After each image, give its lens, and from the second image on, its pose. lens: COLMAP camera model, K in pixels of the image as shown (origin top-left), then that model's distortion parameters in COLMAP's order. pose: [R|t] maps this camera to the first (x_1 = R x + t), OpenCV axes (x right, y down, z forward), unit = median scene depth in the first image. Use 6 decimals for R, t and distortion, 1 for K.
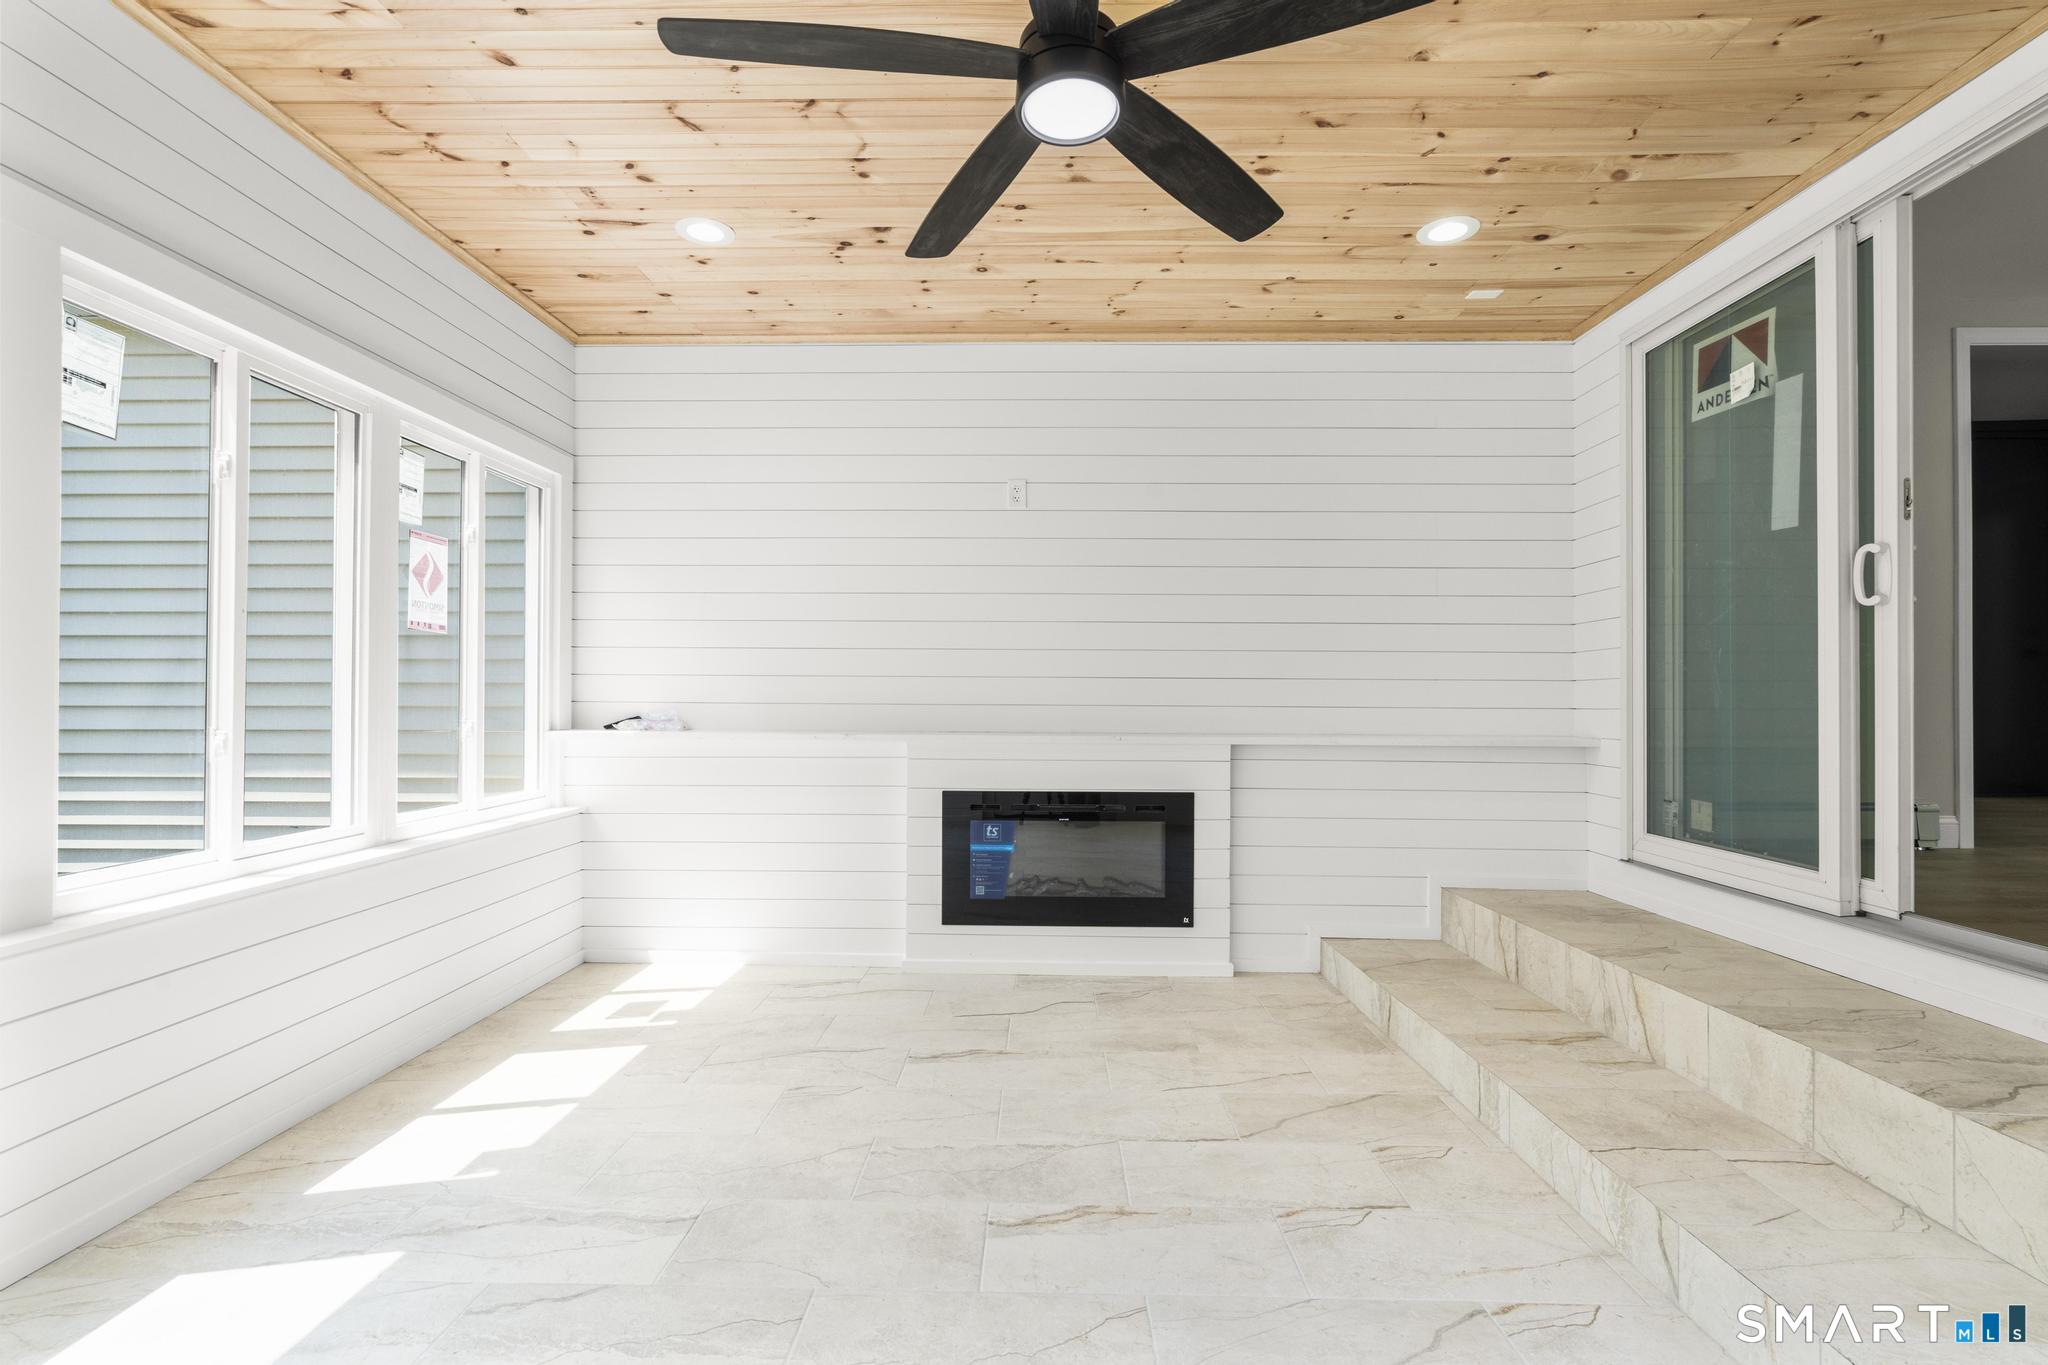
lens RADIAL K [[915.4, 0, 1024.3], [0, 915.4, 689.4], [0, 0, 1]] dist [-0.002891, 0.000690]
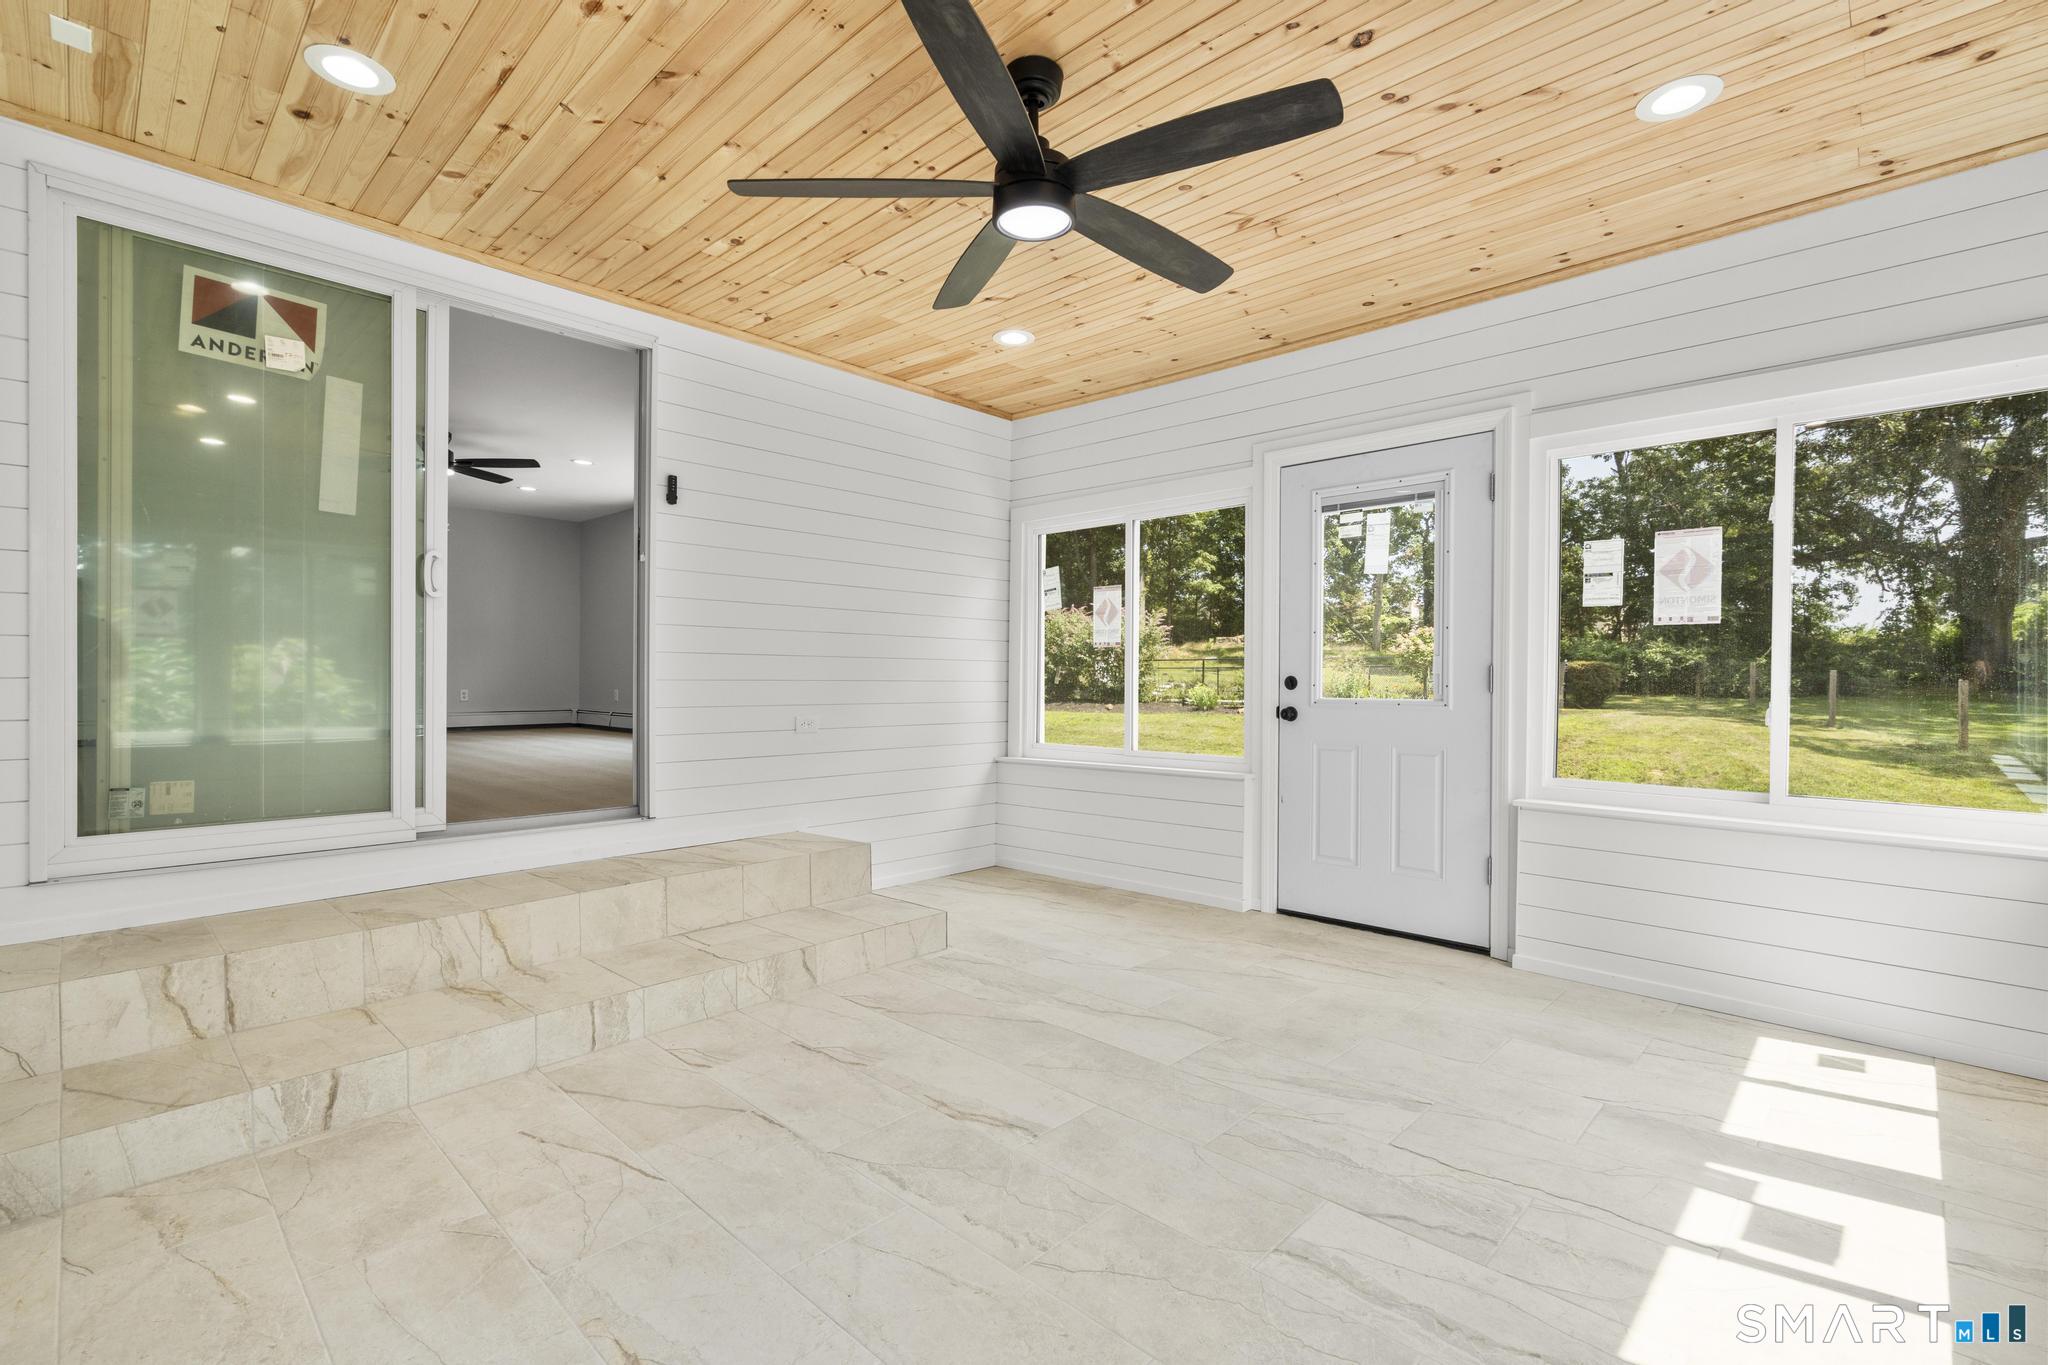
lens RADIAL K [[915.4, 0, 1024.3], [0, 915.4, 689.4], [0, 0, 1]] dist [-0.002891, 0.000690]
pose [[-0.734444, -0.013795, 0.678529, -0.566543], [-0.013932, 0.999889, 0.005249, 0.020877], [-0.678526, -0.005598, -0.734555, 1.330738]]
